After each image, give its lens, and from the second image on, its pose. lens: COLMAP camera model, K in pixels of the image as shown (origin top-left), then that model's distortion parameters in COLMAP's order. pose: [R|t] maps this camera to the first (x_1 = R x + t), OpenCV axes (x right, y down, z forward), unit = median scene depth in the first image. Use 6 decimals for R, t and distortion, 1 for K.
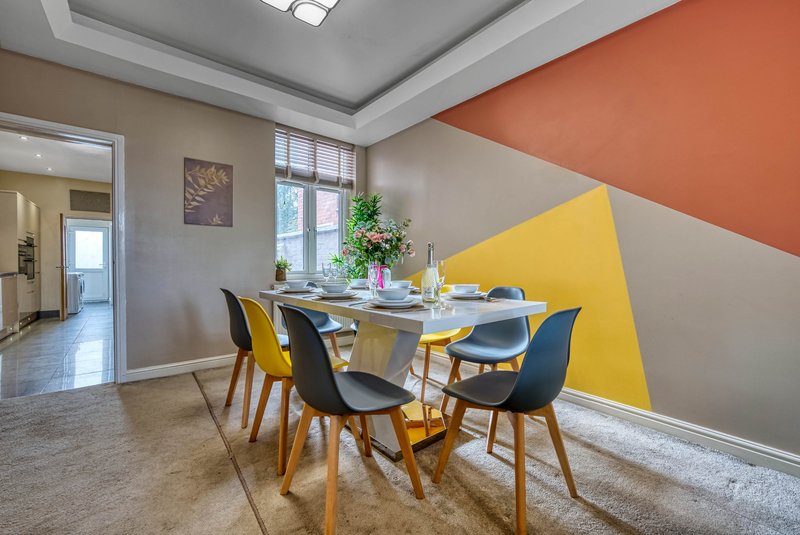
lens RADIAL K [[330.1, 0, 398.3], [0, 330.1, 267.8], [0, 0, 1]] dist [0.000636, 0.000294]
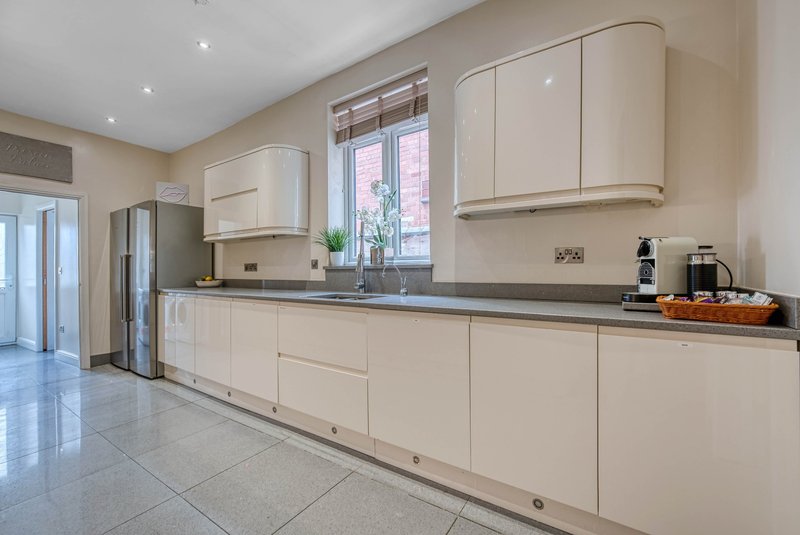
lens RADIAL K [[330.1, 0, 398.3], [0, 330.1, 267.8], [0, 0, 1]] dist [0.000636, 0.000294]
pose [[0.962174, -0.018696, 0.271792, -0.574295], [0.023132, 0.999646, -0.013130, -0.011561], [-0.271451, 0.018920, 0.962266, 0.384957]]
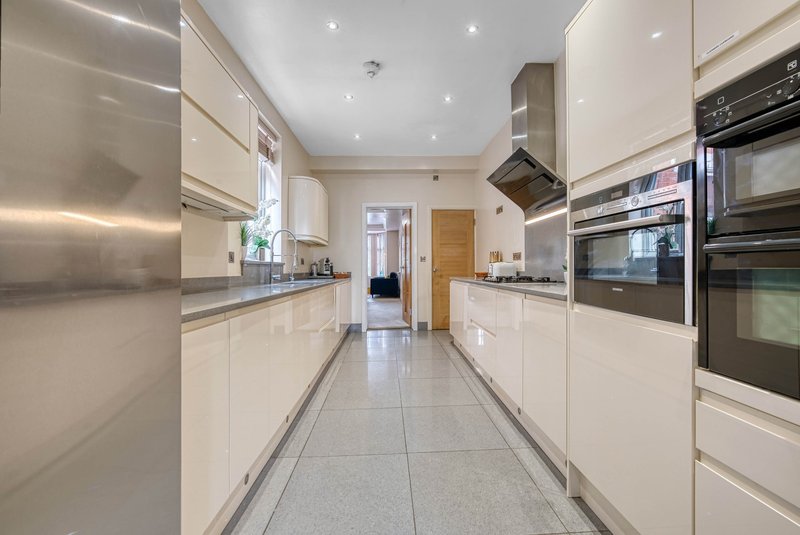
lens RADIAL K [[324.8, 0, 402.3], [0, 324.8, 266.0], [0, 0, 1]] dist [-0.010795, 0.000182]
pose [[-0.792824, -0.012976, 0.609313, -0.983793], [-0.001370, 0.999809, 0.019509, -0.023376], [-0.609449, 0.014632, -0.792690, 1.081057]]
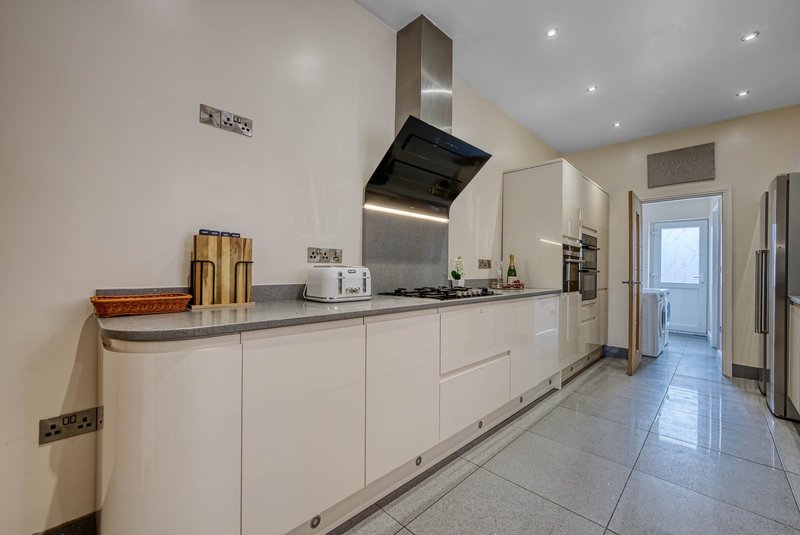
lens RADIAL K [[324.8, 0, 402.3], [0, 324.8, 266.0], [0, 0, 1]] dist [-0.010795, 0.000182]
pose [[0.099139, -0.012581, -0.994994, -0.473615], [-0.025258, 0.999566, -0.015155, -0.011741], [0.994753, 0.026634, 0.098778, 0.523653]]
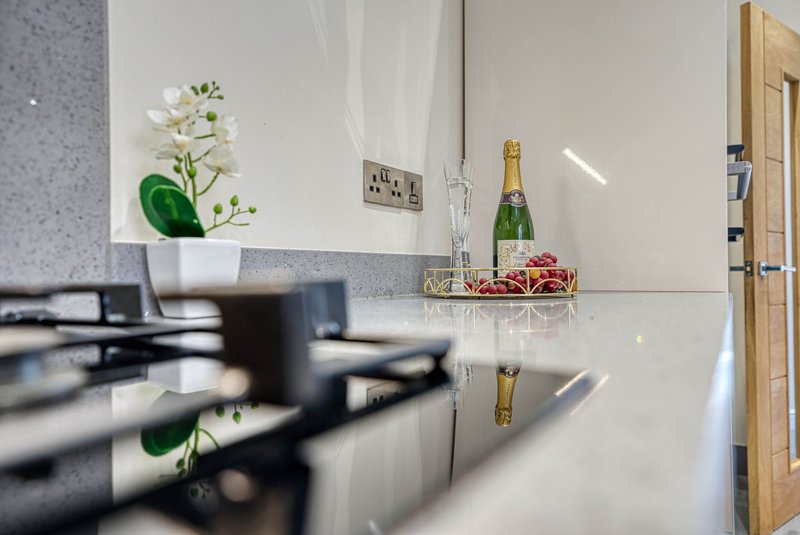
lens RADIAL K [[529.3, 0, 399.1], [0, 529.3, 261.9], [0, 0, 1]] dist [0.048029, 0.000268]
pose [[0.311573, -0.024740, -0.949900, -0.795175], [-0.001259, 0.999649, -0.026449, 0.004729], [0.950221, 0.009437, 0.311432, 0.647948]]
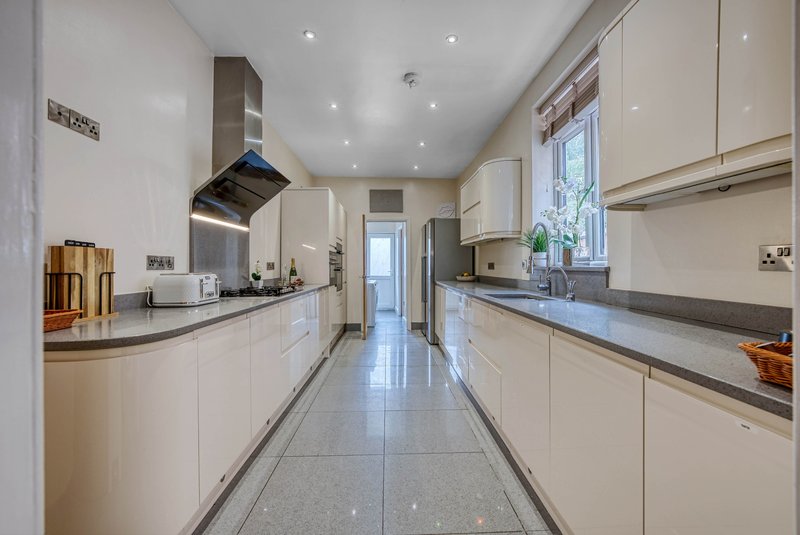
lens RADIAL K [[324.8, 0, 402.3], [0, 324.8, 266.0], [0, 0, 1]] dist [-0.010795, 0.000182]
pose [[0.794941, -0.011066, -0.606585, -0.411387], [0.002055, 0.999877, -0.015549, -0.016280], [0.606683, 0.011114, 0.794866, 0.374228]]
